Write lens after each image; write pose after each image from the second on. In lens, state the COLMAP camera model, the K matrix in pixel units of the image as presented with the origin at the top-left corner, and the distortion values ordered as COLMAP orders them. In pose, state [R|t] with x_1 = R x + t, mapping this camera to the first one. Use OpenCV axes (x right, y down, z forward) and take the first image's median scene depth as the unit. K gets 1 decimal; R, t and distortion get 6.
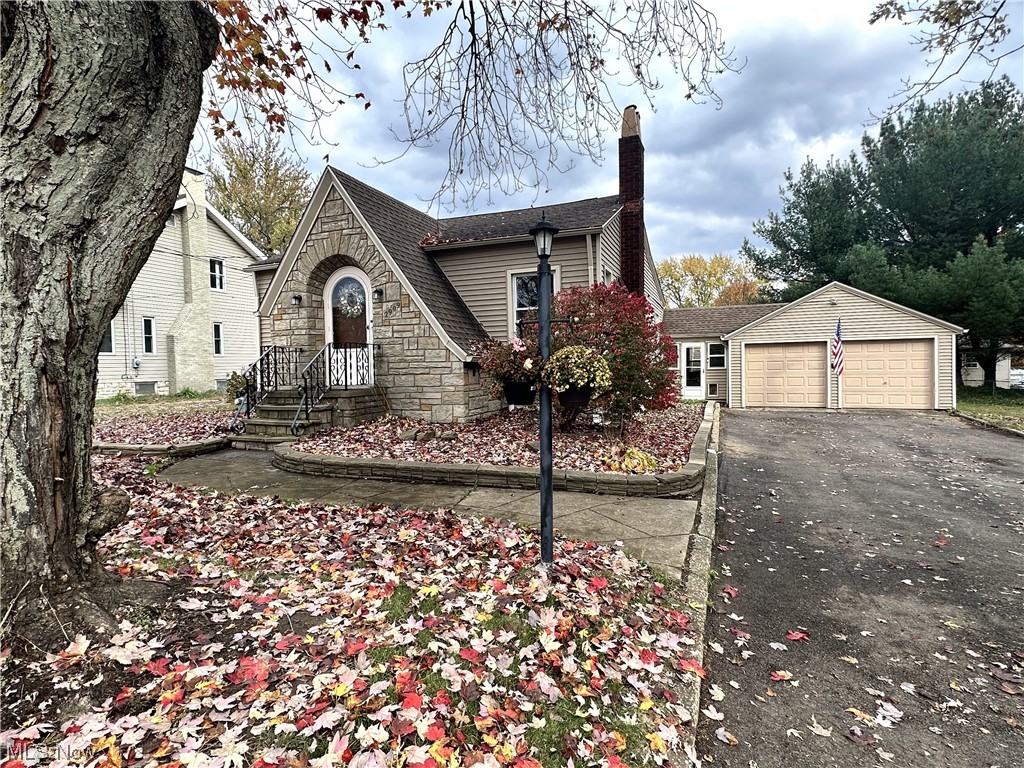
lens RADIAL K [[533.4, 0, 511.1], [0, 533.4, 386.9], [0, 0, 1]] dist [-0.001500, -0.001409]
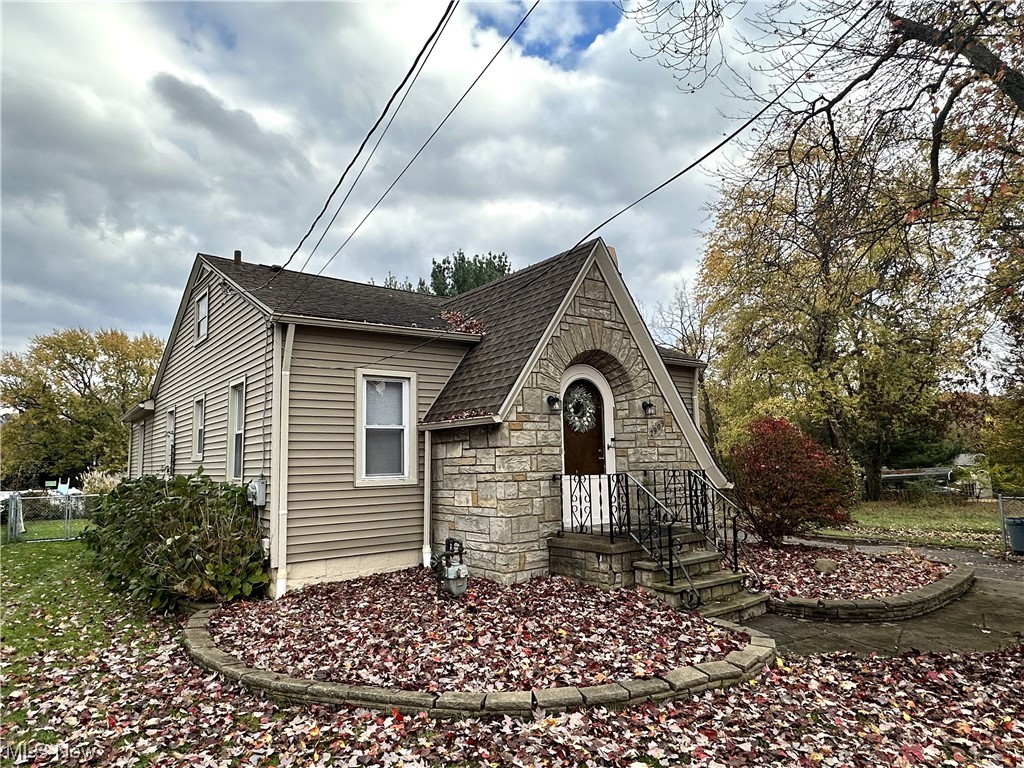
lens RADIAL K [[640.5, 0, 511.7], [0, 640.5, 385.2], [0, 0, 1]] dist [-0.004336, 0.003054]
pose [[0.527531, 0.105244, 0.842992, -1.114924], [0.045438, 0.987381, -0.151705, -0.064465], [-0.848320, 0.118332, 0.516092, 0.621574]]
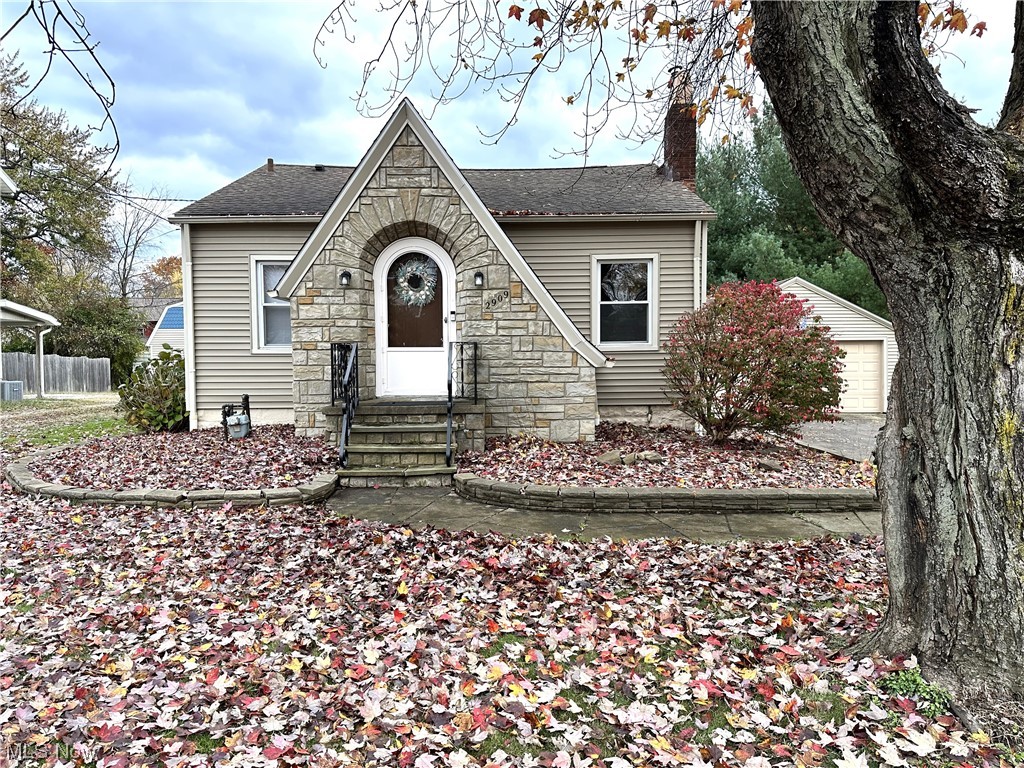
lens RADIAL K [[700.4, 0, 512.7], [0, 700.4, 389.0], [0, 0, 1]] dist [0.104686, -0.006729]
pose [[0.929876, -0.005465, 0.367832, -0.541500], [0.004140, 0.999982, 0.004392, -0.016742], [-0.367850, -0.002561, 0.929882, 0.030339]]
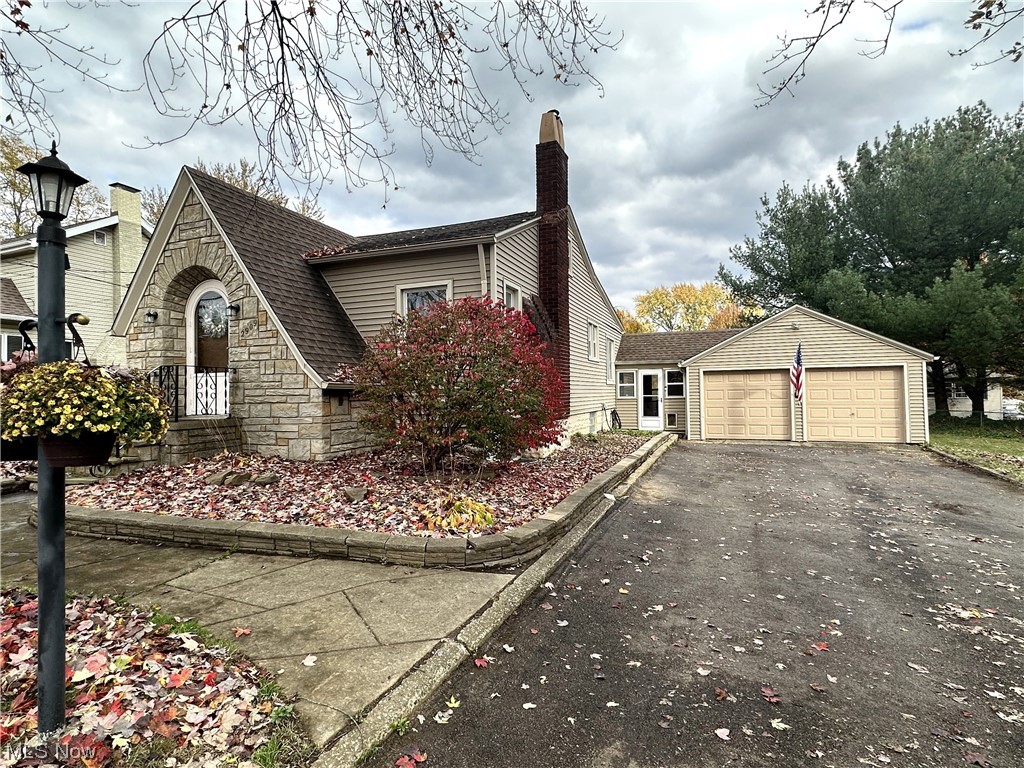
lens RADIAL K [[533.4, 0, 511.0], [0, 533.4, 387.0], [0, 0, 1]] dist [-0.001500, -0.001409]
pose [[0.999985, 0.005386, -0.000604, 0.189757], [-0.005409, 0.998695, -0.050785, -0.007182], [0.000330, 0.050788, 0.998709, 0.130680]]
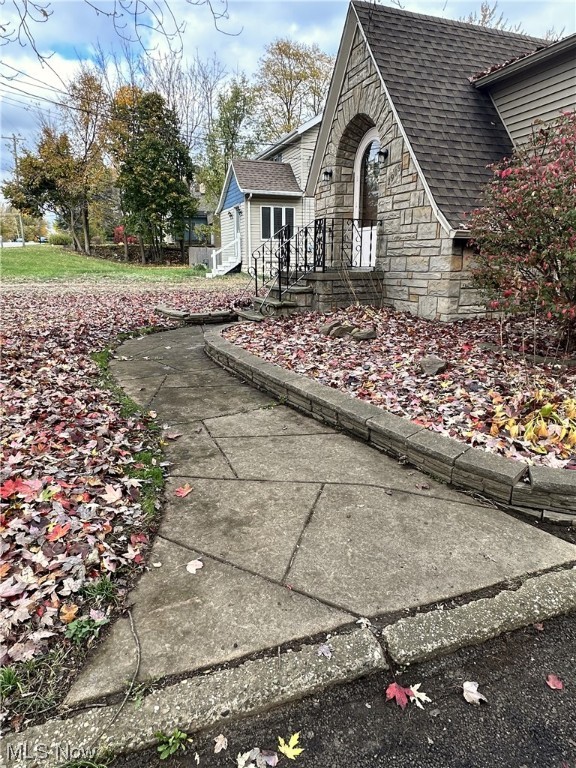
lens RADIAL K [[480.4, 0, 286.2], [0, 480.4, 384.1], [0, 0, 1]] dist [-0.004336, 0.003054]
pose [[0.671498, 0.200399, -0.713394, 0.240578], [-0.035952, 0.970413, 0.238758, -0.001793], [0.740134, -0.134678, 0.658835, 0.321873]]
